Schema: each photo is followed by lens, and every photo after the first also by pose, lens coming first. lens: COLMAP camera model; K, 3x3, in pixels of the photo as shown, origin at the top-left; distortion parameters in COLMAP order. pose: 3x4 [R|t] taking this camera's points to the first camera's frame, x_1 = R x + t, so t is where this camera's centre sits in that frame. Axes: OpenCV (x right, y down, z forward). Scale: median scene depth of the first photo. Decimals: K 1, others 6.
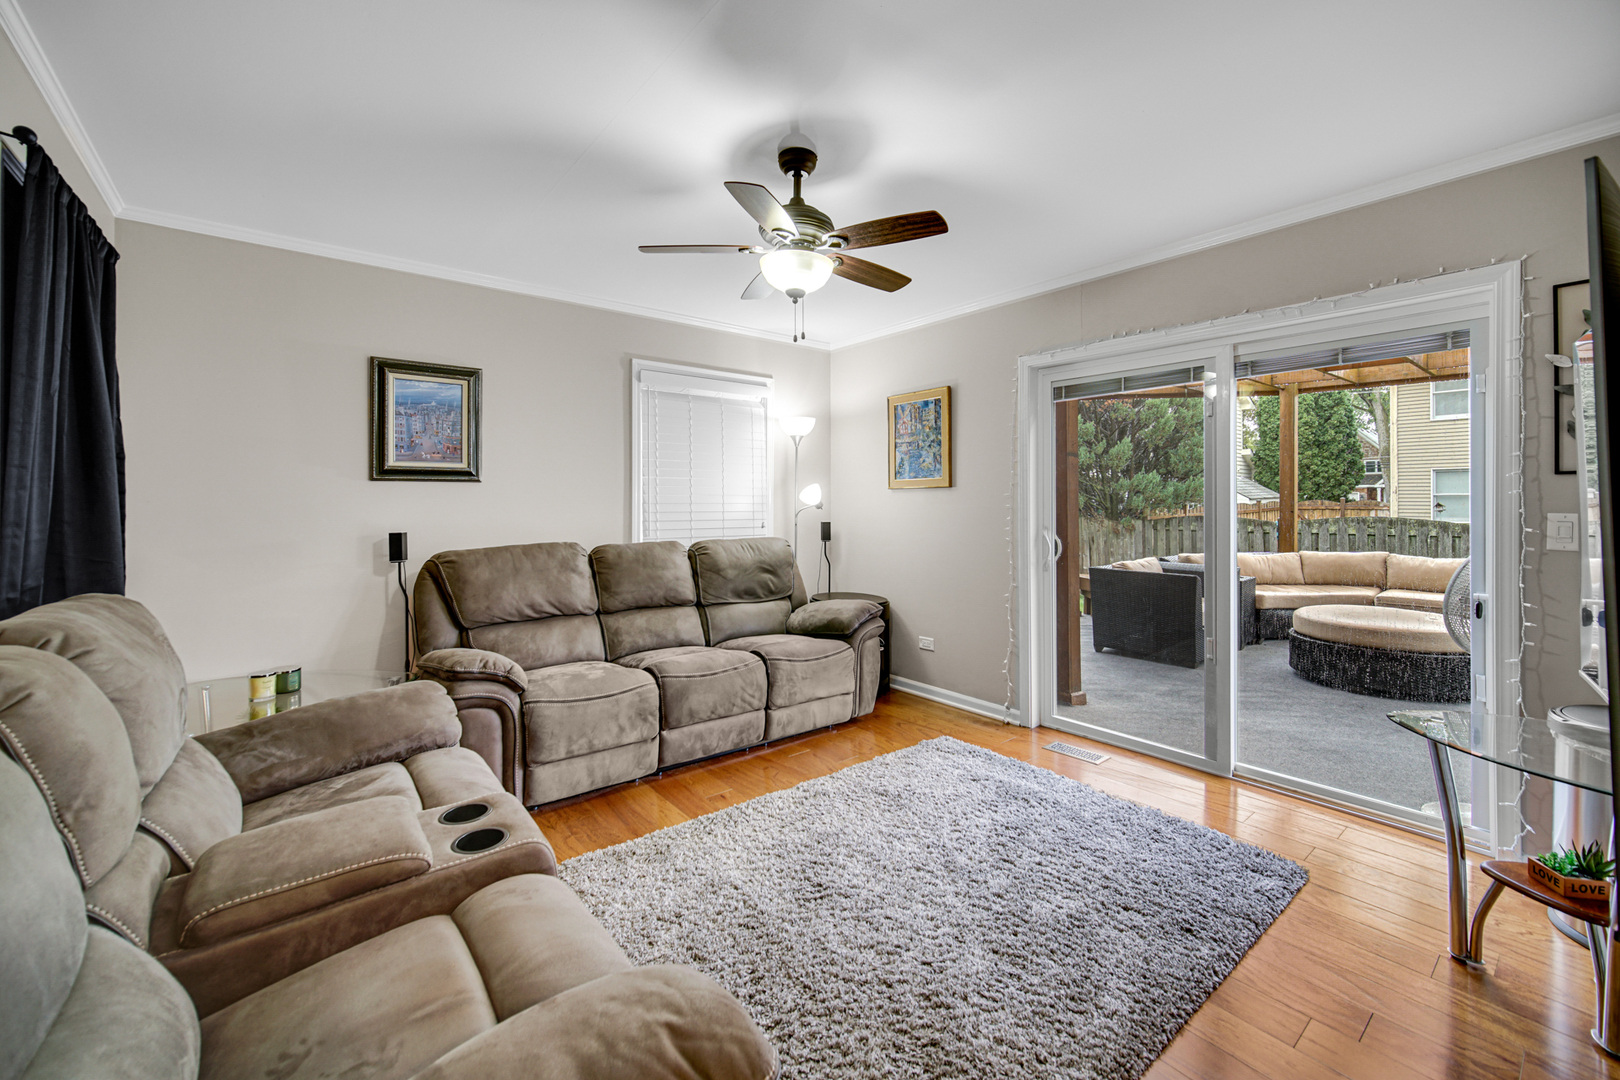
lens RADIAL K [[643.6, 0, 812.6], [0, 643.6, 498.1], [0, 0, 1]] dist [-0.003238, 0.001695]
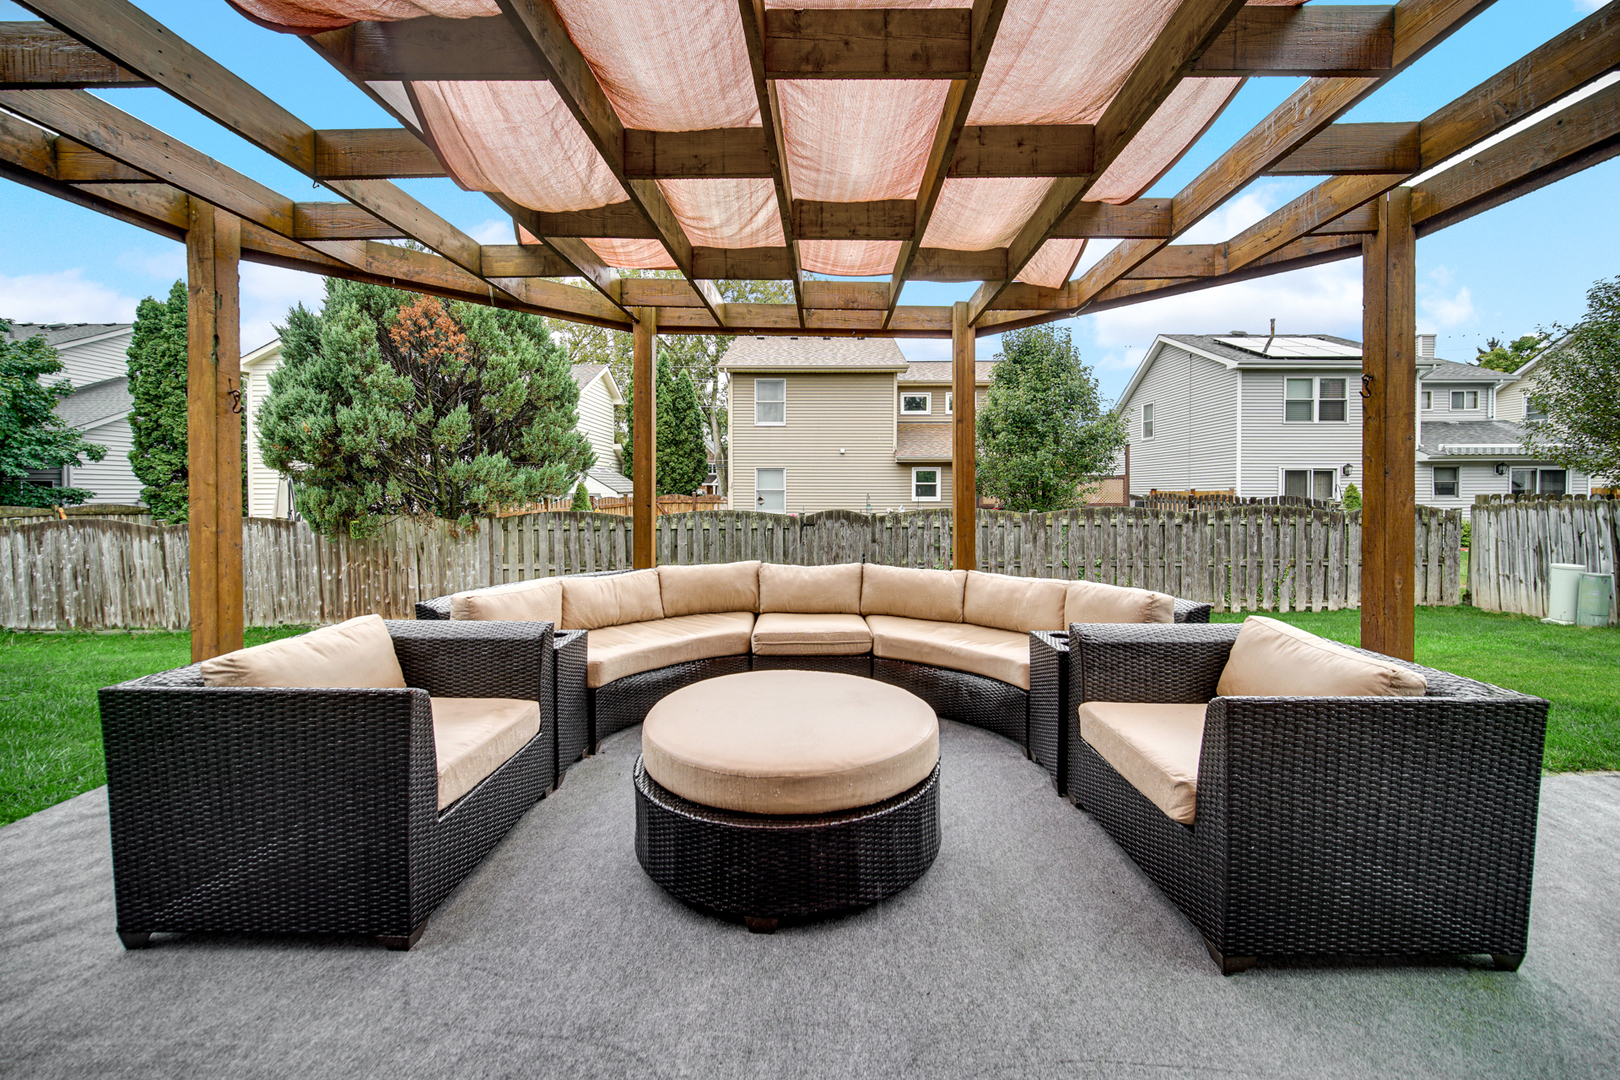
lens RADIAL K [[643.6, 0, 818.5], [0, 643.6, 508.9], [0, 0, 1]] dist [-0.003238, 0.001695]
pose [[0.631228, -0.011602, 0.775511, 0.175239], [-0.006739, 0.999768, 0.020443, 0.005273], [-0.775568, -0.018130, 0.631003, 0.228358]]
